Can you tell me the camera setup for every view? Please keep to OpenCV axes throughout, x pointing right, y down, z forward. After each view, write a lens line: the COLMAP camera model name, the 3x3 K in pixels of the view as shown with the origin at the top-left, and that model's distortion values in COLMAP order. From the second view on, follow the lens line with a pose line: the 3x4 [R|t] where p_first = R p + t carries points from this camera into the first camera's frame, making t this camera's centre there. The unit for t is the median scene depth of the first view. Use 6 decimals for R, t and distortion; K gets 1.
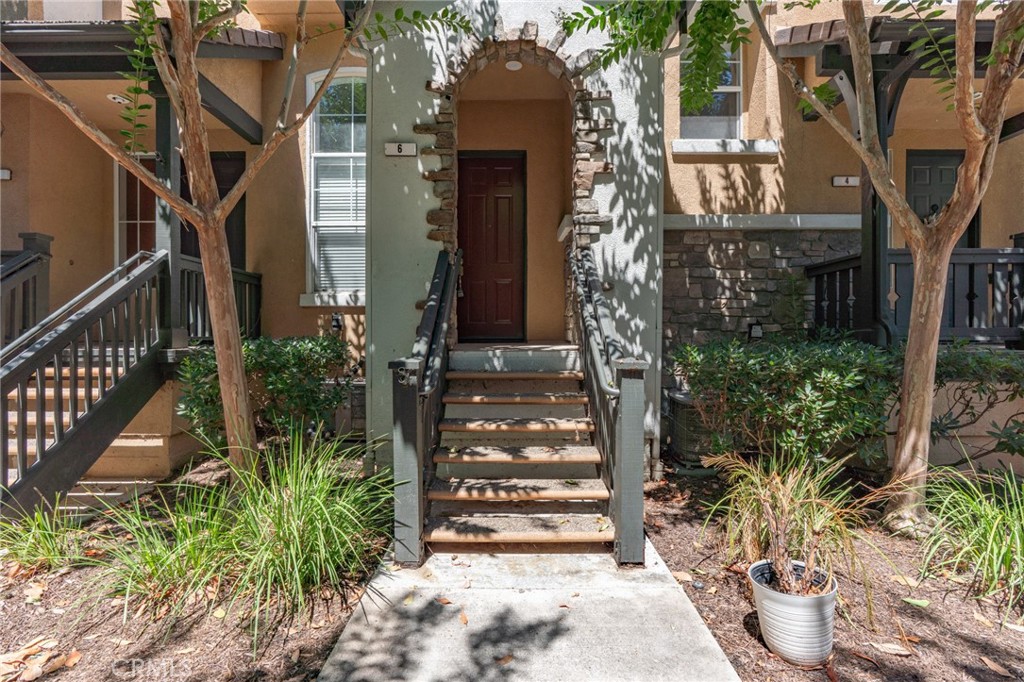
lens RADIAL K [[465.5, 0, 509.4], [0, 465.5, 340.2], [0, 0, 1]] dist [0.000129, 0.000469]
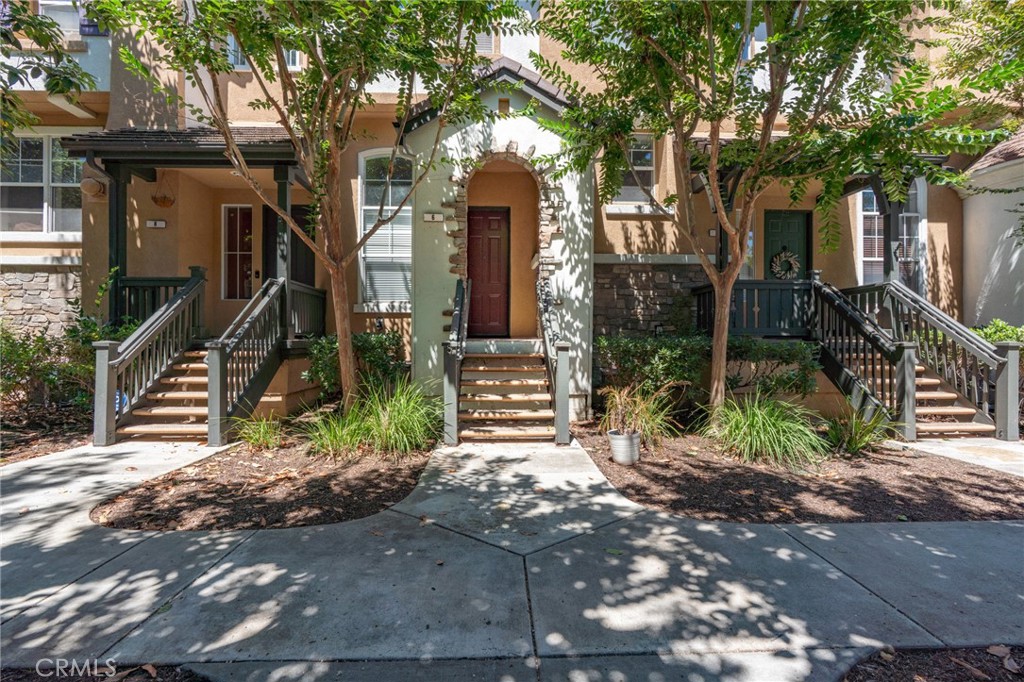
lens RADIAL K [[465.5, 0, 514.4], [0, 465.5, 339.7], [0, 0, 1]] dist [0.000129, 0.000469]
pose [[0.998796, 0.001108, 0.049048, -0.028986], [-0.000743, 0.999972, -0.007459, 0.030196], [-0.049055, 0.007414, 0.998769, -0.632876]]
